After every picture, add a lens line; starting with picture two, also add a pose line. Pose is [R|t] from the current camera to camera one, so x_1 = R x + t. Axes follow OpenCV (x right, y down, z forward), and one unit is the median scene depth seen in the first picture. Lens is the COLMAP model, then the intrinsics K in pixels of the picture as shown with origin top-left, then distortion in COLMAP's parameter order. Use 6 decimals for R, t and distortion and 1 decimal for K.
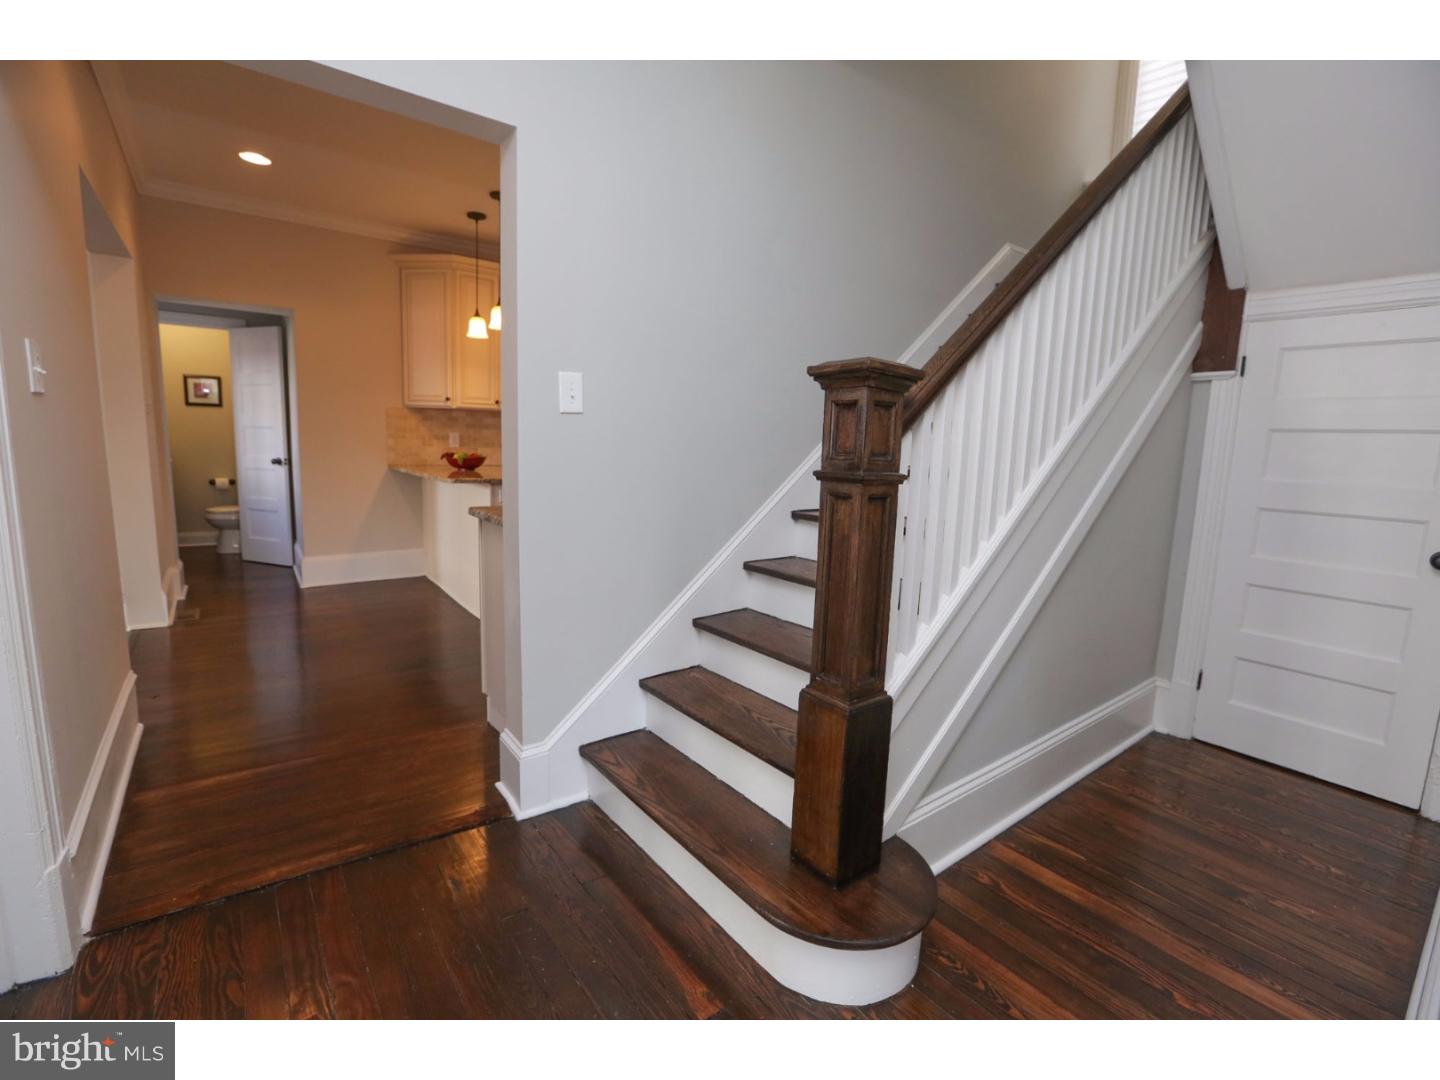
lens RADIAL K [[658.2, 0, 717.8], [0, 658.2, 537.3], [0, 0, 1]] dist [-0.041386, 0.011329]
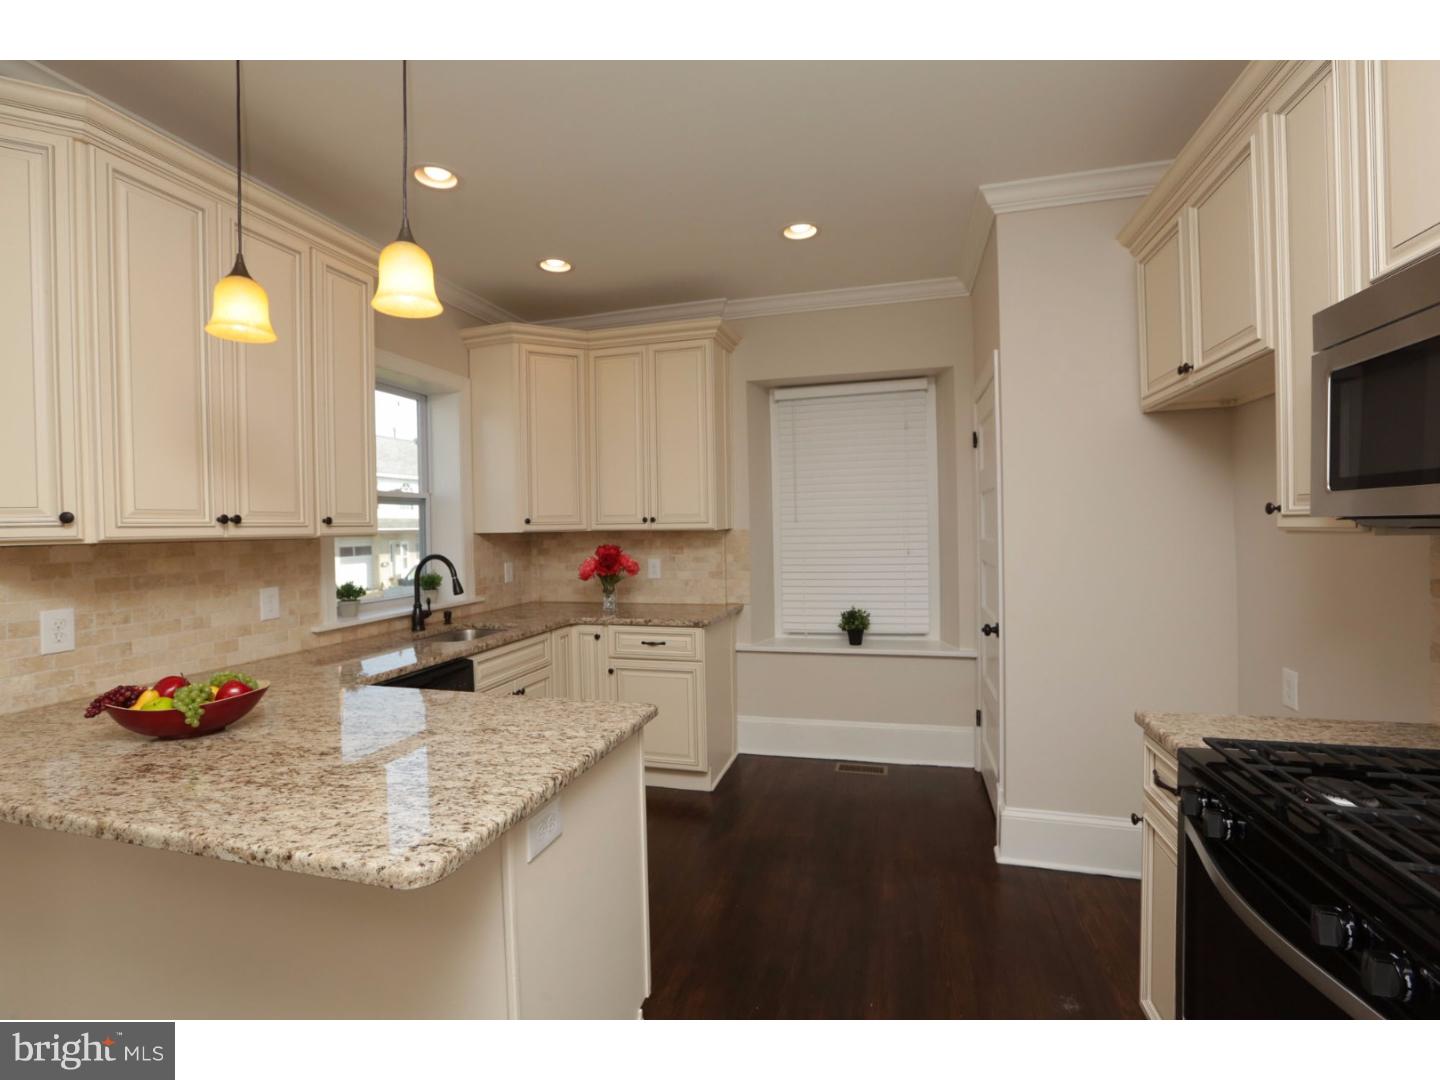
lens RADIAL K [[658.2, 0, 709.0], [0, 658.2, 540.4], [0, 0, 1]] dist [-0.041386, 0.011329]
pose [[0.805498, -0.067383, 0.588755, -0.341030], [0.139470, 0.987163, -0.077834, -0.129840], [-0.575952, 0.144809, 0.804555, 0.554638]]
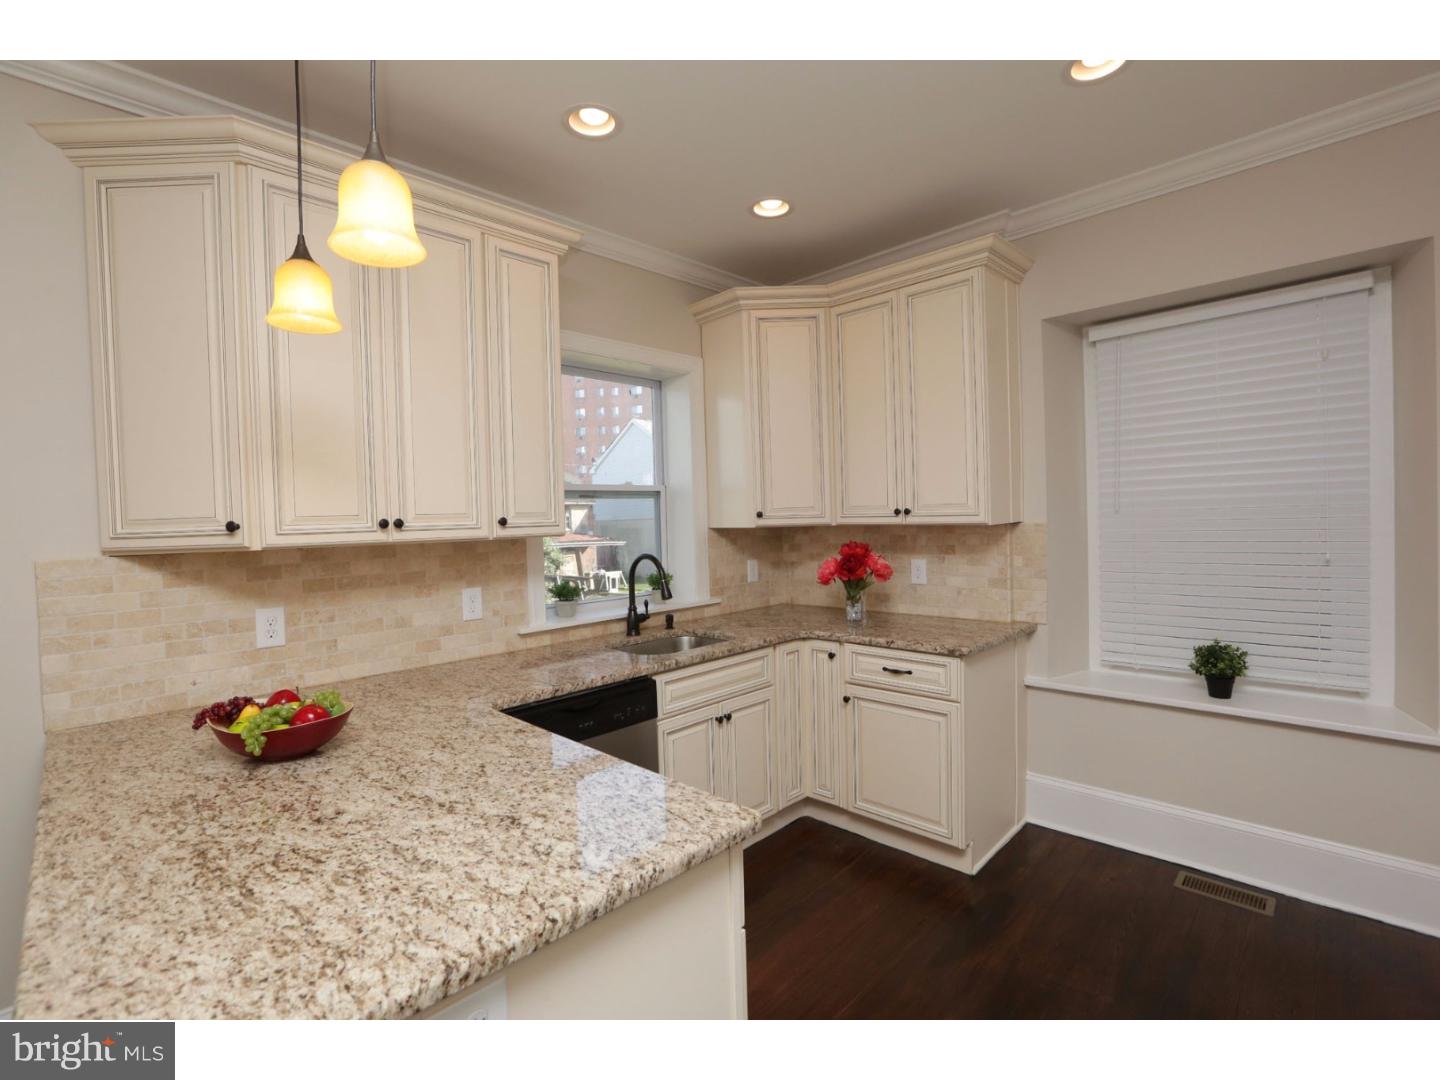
lens RADIAL K [[658.2, 0, 713.6], [0, 658.2, 537.9], [0, 0, 1]] dist [-0.041386, 0.011329]
pose [[0.988882, -0.072012, 0.130105, -0.206059], [0.087145, 0.989578, -0.114633, -0.143882], [-0.120494, 0.124696, 0.984851, 0.631259]]
